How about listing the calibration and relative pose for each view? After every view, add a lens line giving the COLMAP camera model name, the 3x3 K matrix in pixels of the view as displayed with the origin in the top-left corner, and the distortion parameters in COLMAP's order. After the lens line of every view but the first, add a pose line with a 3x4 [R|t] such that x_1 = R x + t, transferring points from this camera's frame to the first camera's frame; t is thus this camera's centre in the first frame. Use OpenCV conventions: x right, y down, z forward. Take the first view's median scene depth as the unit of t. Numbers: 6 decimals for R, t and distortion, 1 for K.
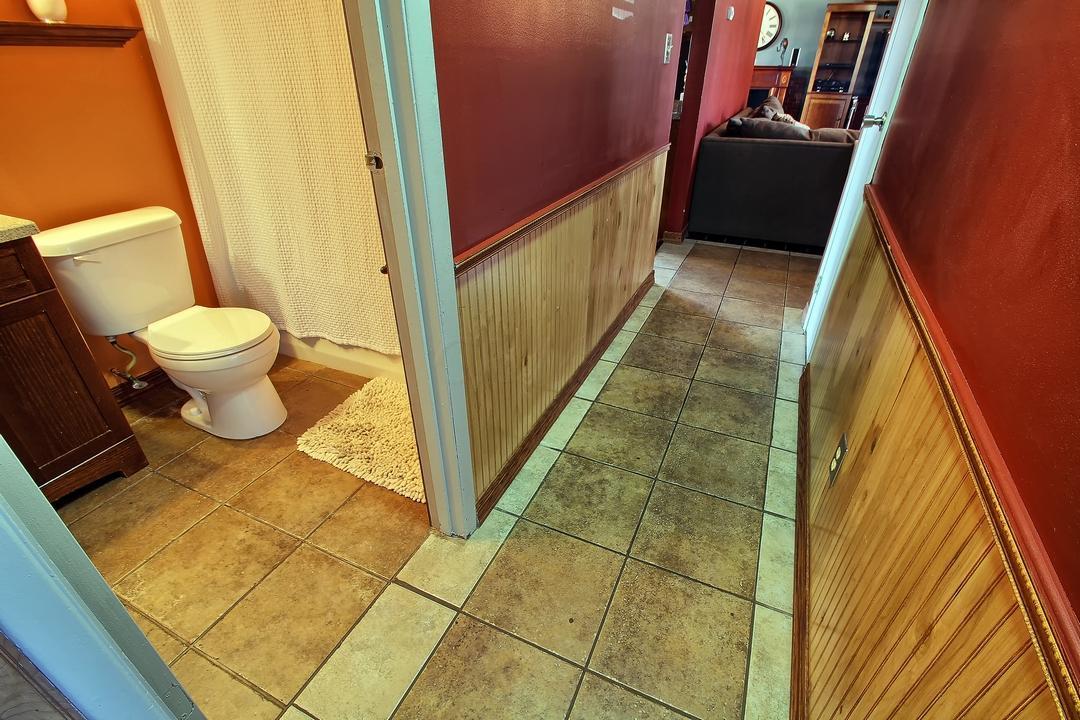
lens RADIAL K [[501.1, 0, 547.1], [0, 501.1, 366.9], [0, 0, 1]] dist [0.006671, -0.011027]
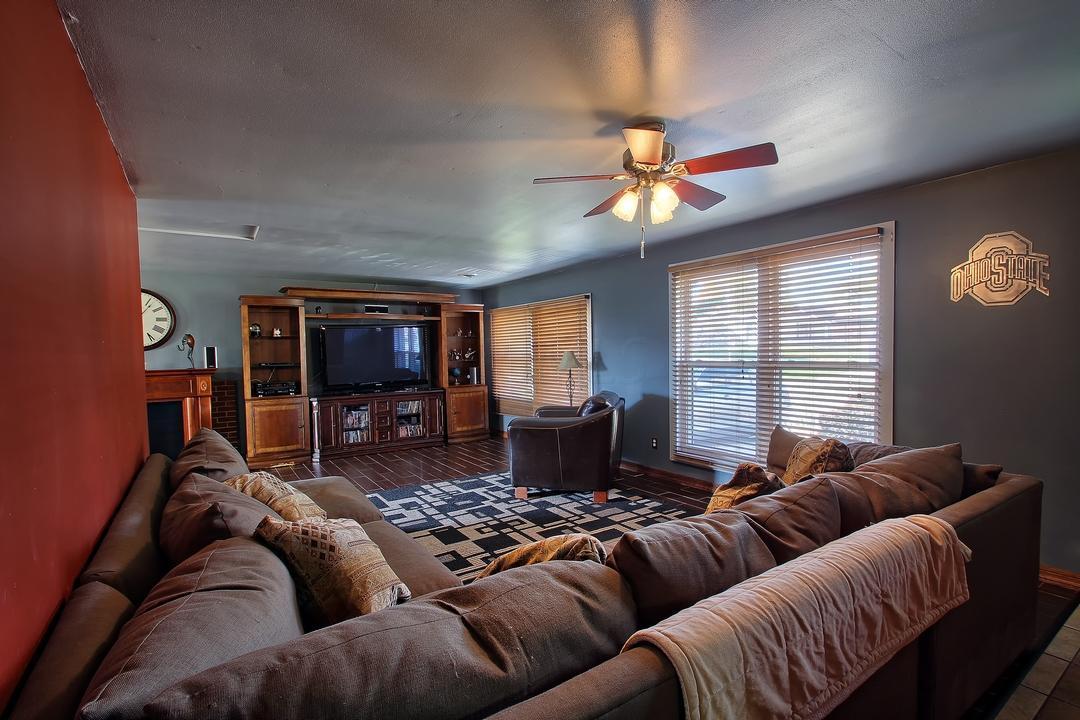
lens RADIAL K [[501.1, 0, 544.0], [0, 501.1, 369.0], [0, 0, 1]] dist [0.006671, -0.011027]
pose [[0.528319, -0.053096, 0.847384, 0.148529], [0.461836, 0.855449, -0.234340, -0.229653], [-0.712451, 0.515158, 0.476472, 0.349853]]
